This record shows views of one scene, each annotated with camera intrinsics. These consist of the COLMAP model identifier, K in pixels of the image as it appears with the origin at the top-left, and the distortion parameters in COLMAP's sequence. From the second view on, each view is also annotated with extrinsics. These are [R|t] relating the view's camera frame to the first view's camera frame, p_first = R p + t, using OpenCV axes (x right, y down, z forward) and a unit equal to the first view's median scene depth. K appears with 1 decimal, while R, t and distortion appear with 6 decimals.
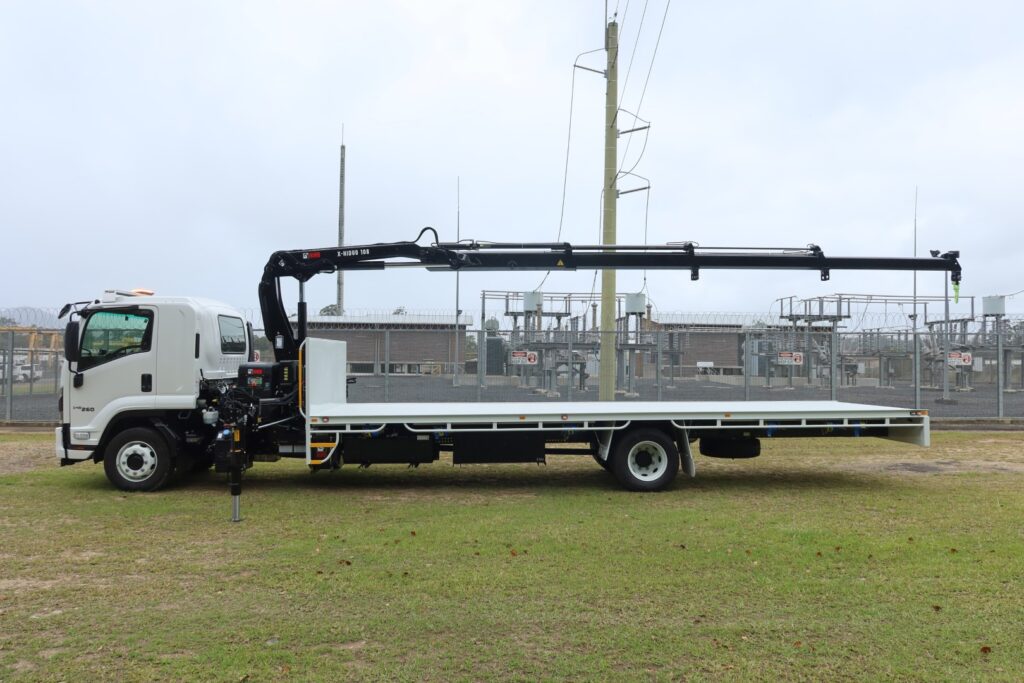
lens RADIAL K [[703.5, 0, 503.2], [0, 703.5, 341.8], [0, 0, 1]] dist [-0.019130, -0.002999]
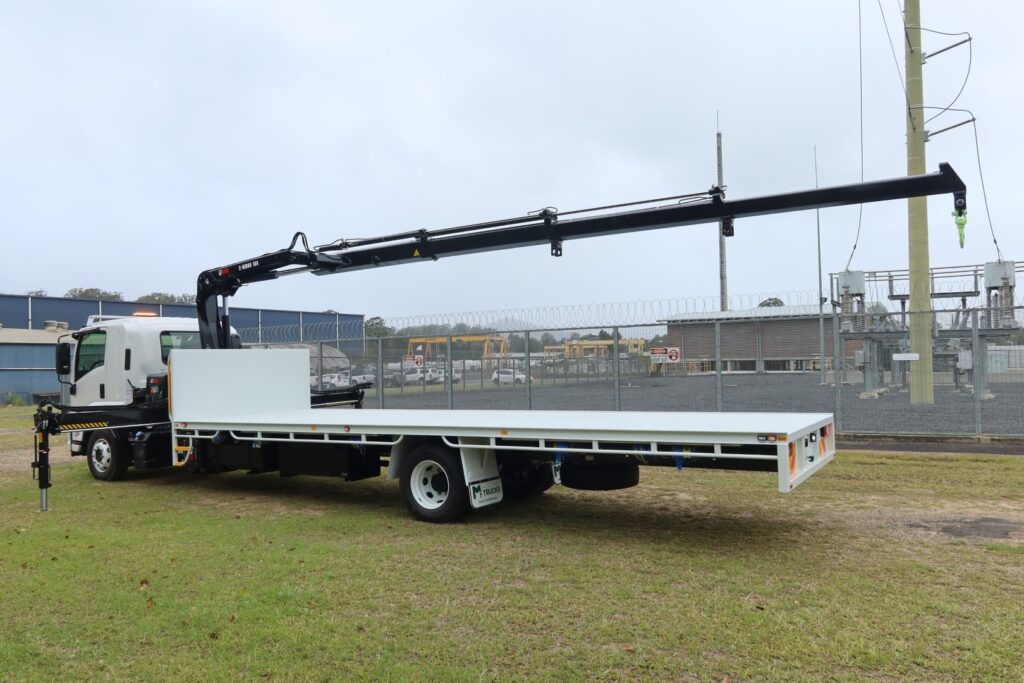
lens RADIAL K [[720.2, 0, 513.8], [0, 720.2, 336.4], [0, 0, 1]] dist [-0.028609, -0.000238]
pose [[0.835152, -0.044115, -0.548248, 0.749073], [0.041908, 0.998984, -0.016546, 0.013676], [0.548421, -0.009157, 0.836152, 0.346970]]
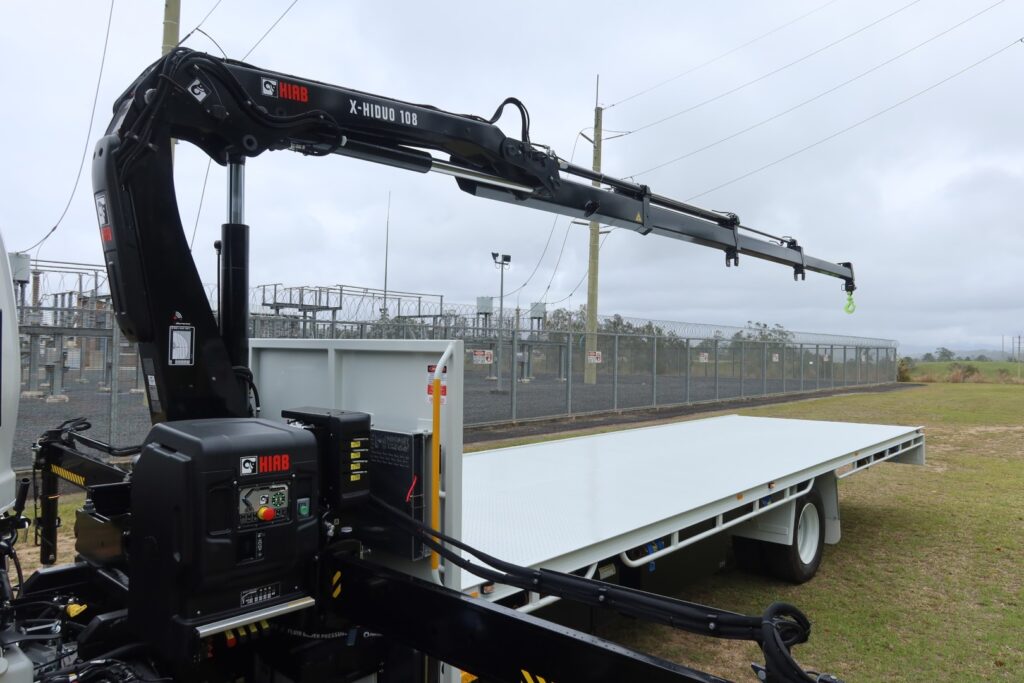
lens RADIAL K [[703.5, 0, 495.9], [0, 703.5, 333.2], [0, 0, 1]] dist [-0.019130, -0.002999]
pose [[0.708389, 0.023783, 0.705421, -0.469132], [-0.029301, 0.999561, -0.004276, -0.008107], [-0.705214, -0.017641, 0.708775, 0.735948]]
